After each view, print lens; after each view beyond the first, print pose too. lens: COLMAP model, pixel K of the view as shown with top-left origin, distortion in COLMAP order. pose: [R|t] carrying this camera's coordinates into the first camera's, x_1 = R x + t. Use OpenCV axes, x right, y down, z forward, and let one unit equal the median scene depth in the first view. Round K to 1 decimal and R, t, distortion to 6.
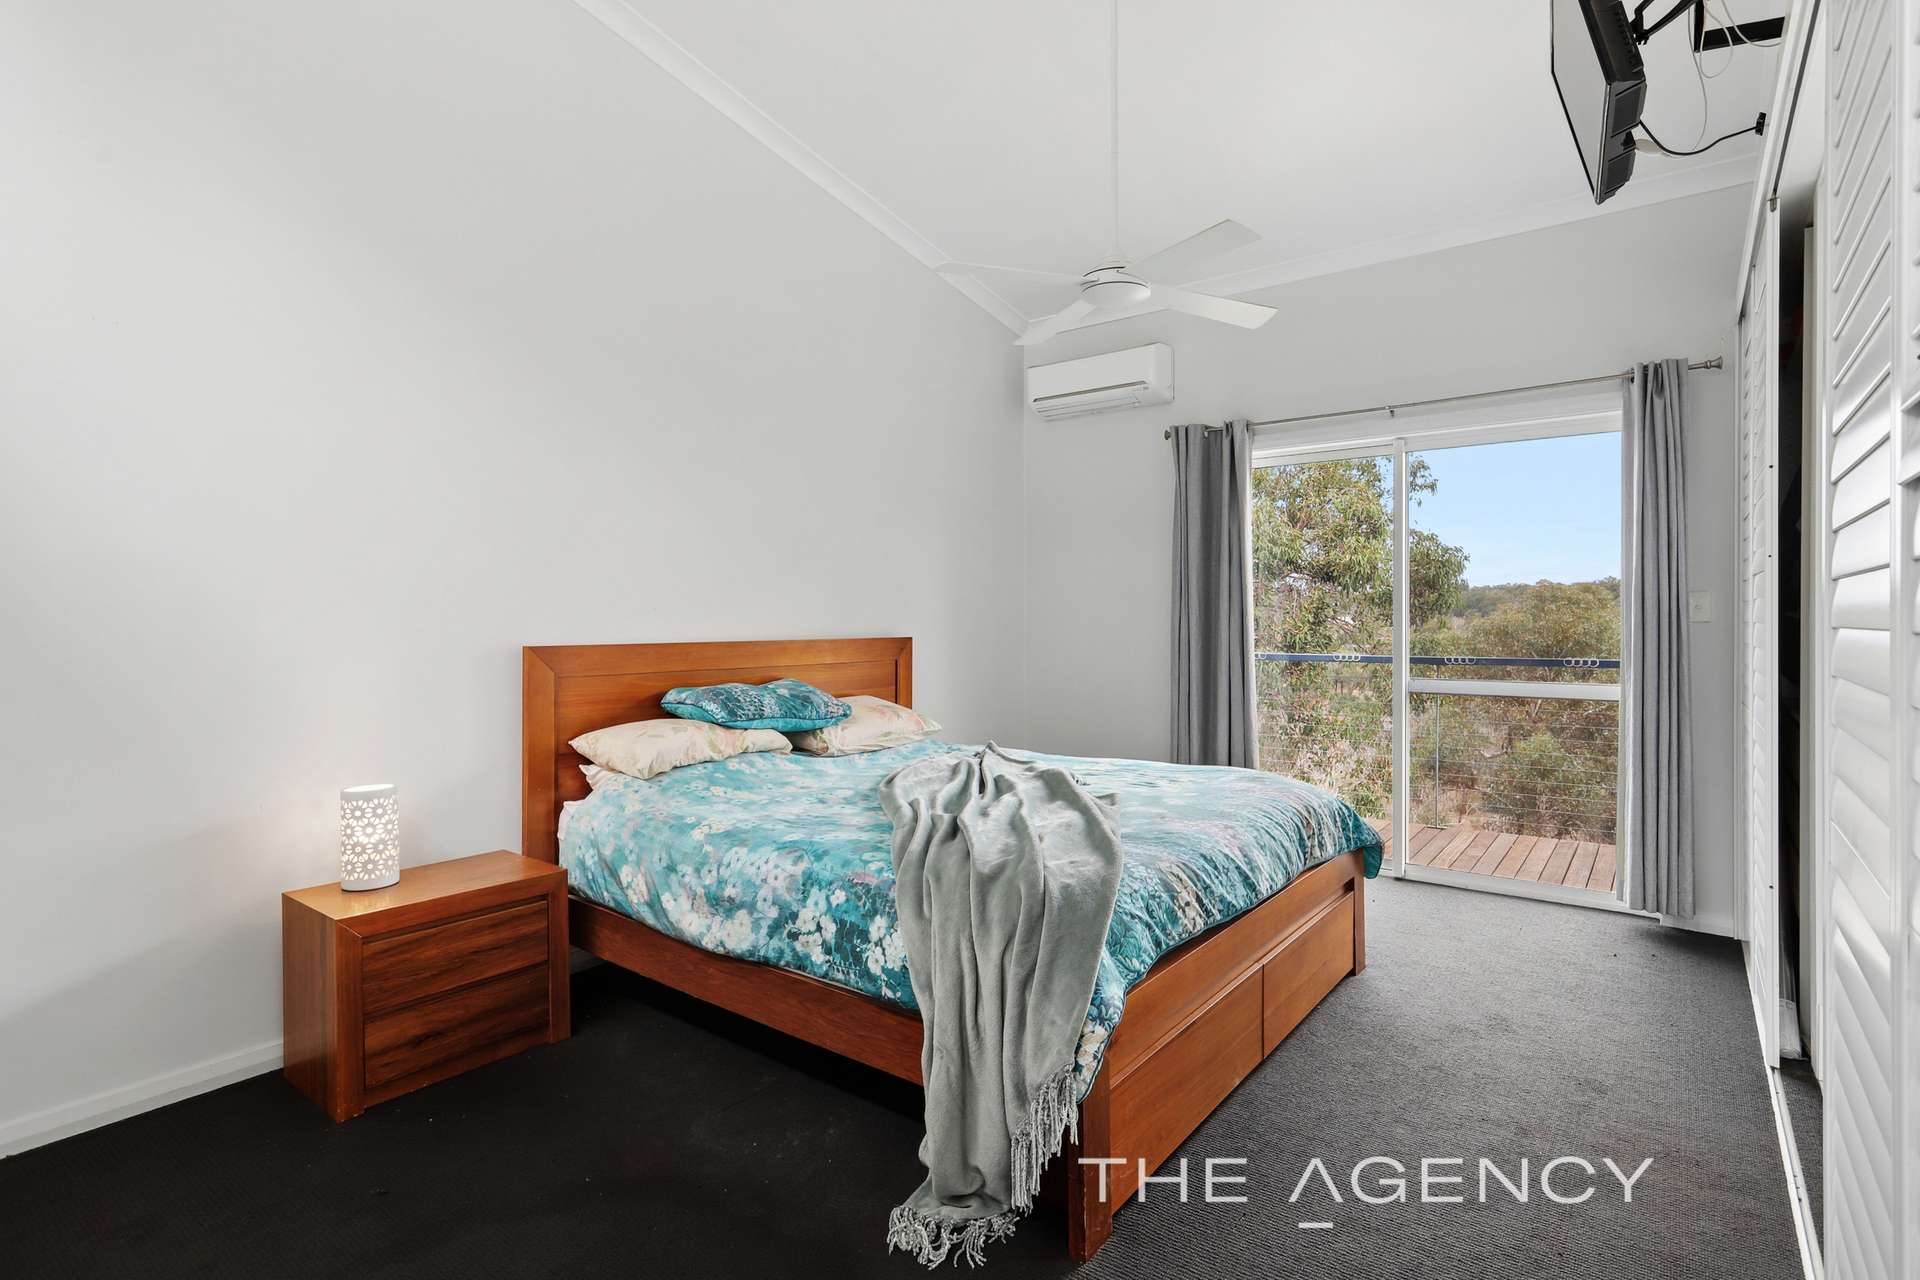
lens RADIAL K [[952.6, 0, 961.1], [0, 952.6, 630.4], [0, 0, 1]] dist [-0.012879, -0.000361]
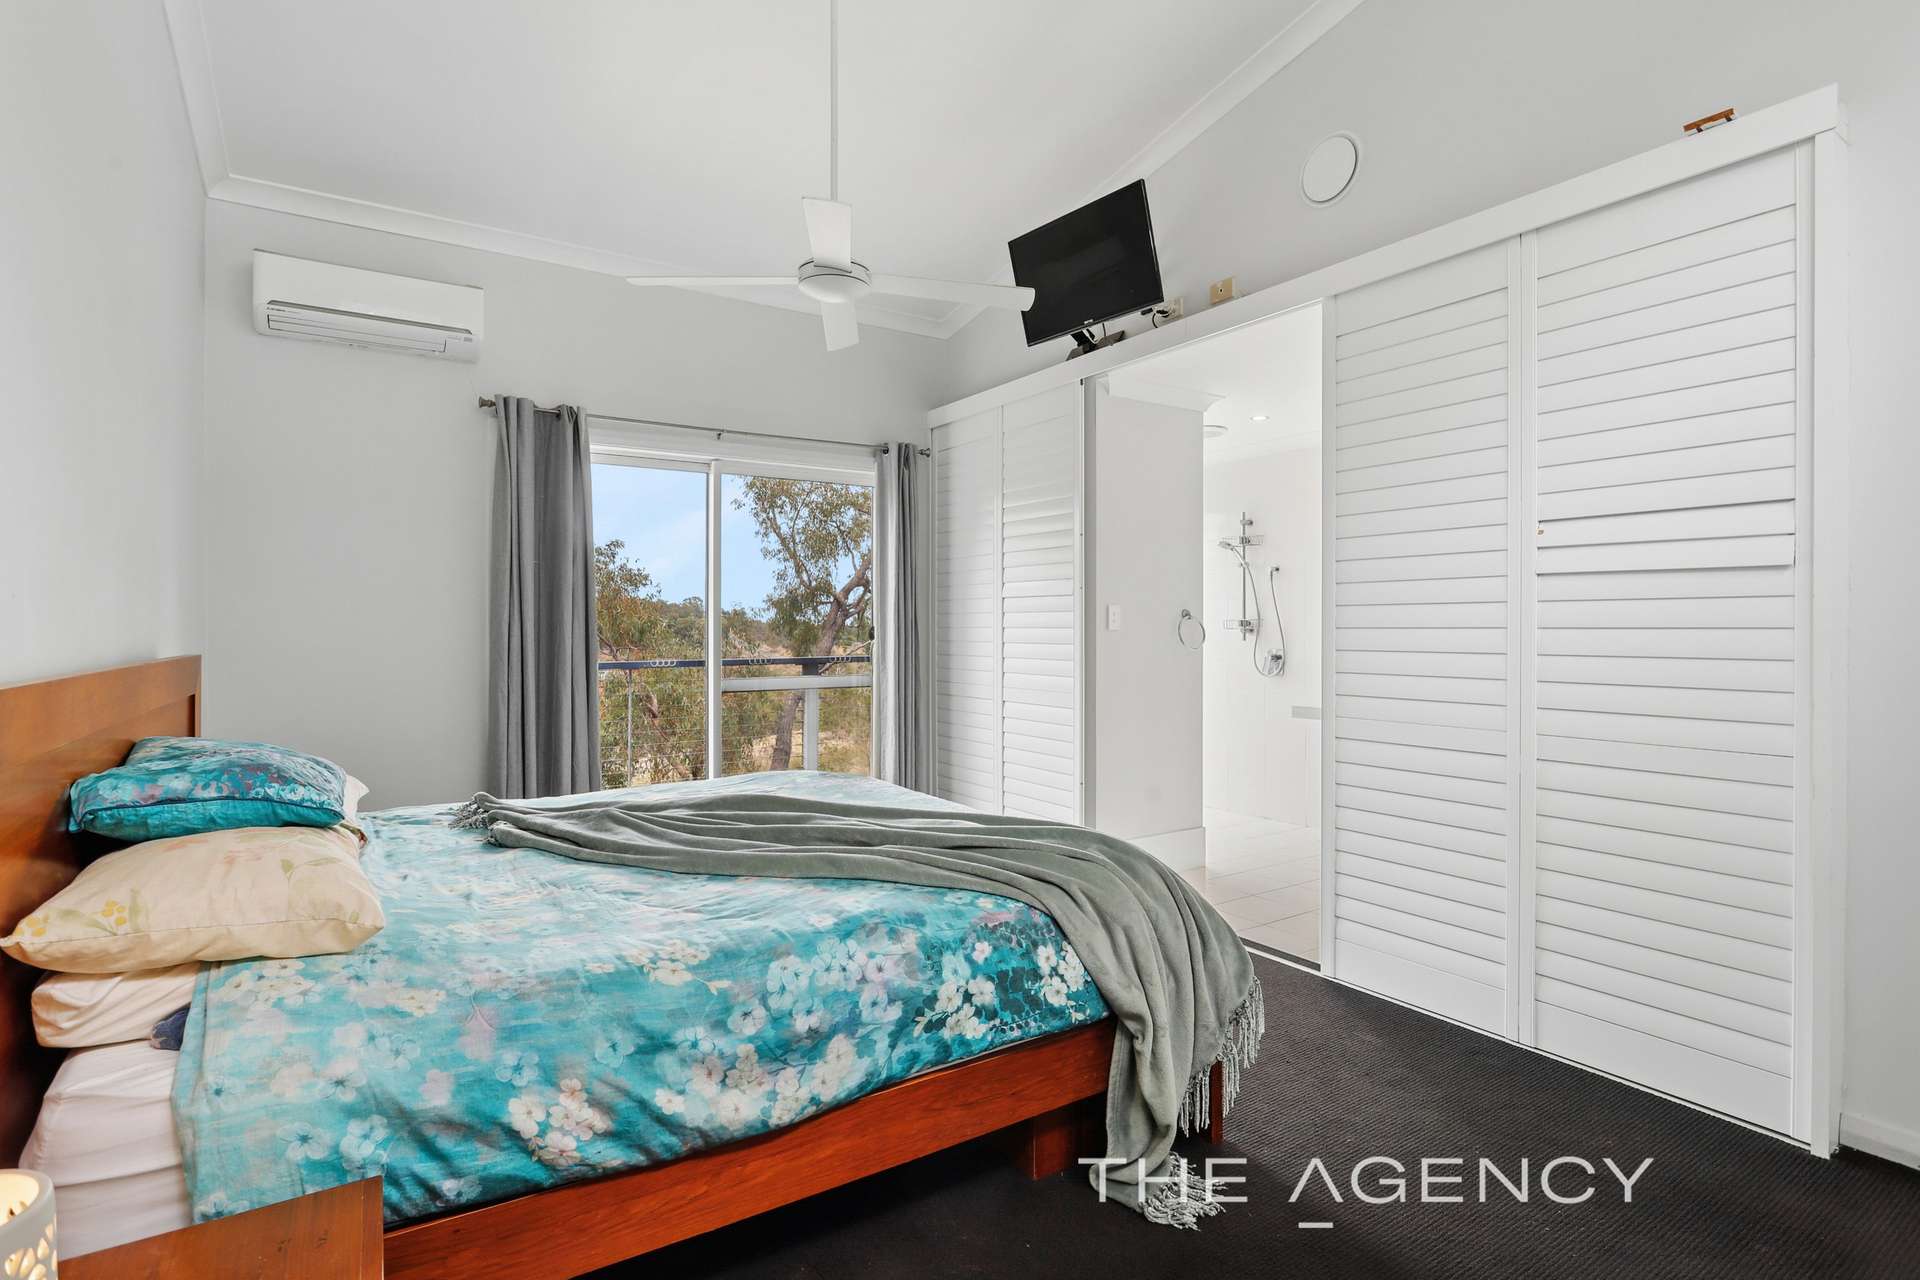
lens RADIAL K [[952.6, 0, 959.7], [0, 952.6, 632.1], [0, 0, 1]] dist [-0.012879, -0.000361]
pose [[0.322956, -0.005000, 0.946401, -0.849525], [0.011242, 0.999936, 0.001446, -0.004596], [-0.946347, 0.010172, 0.322991, 0.672974]]
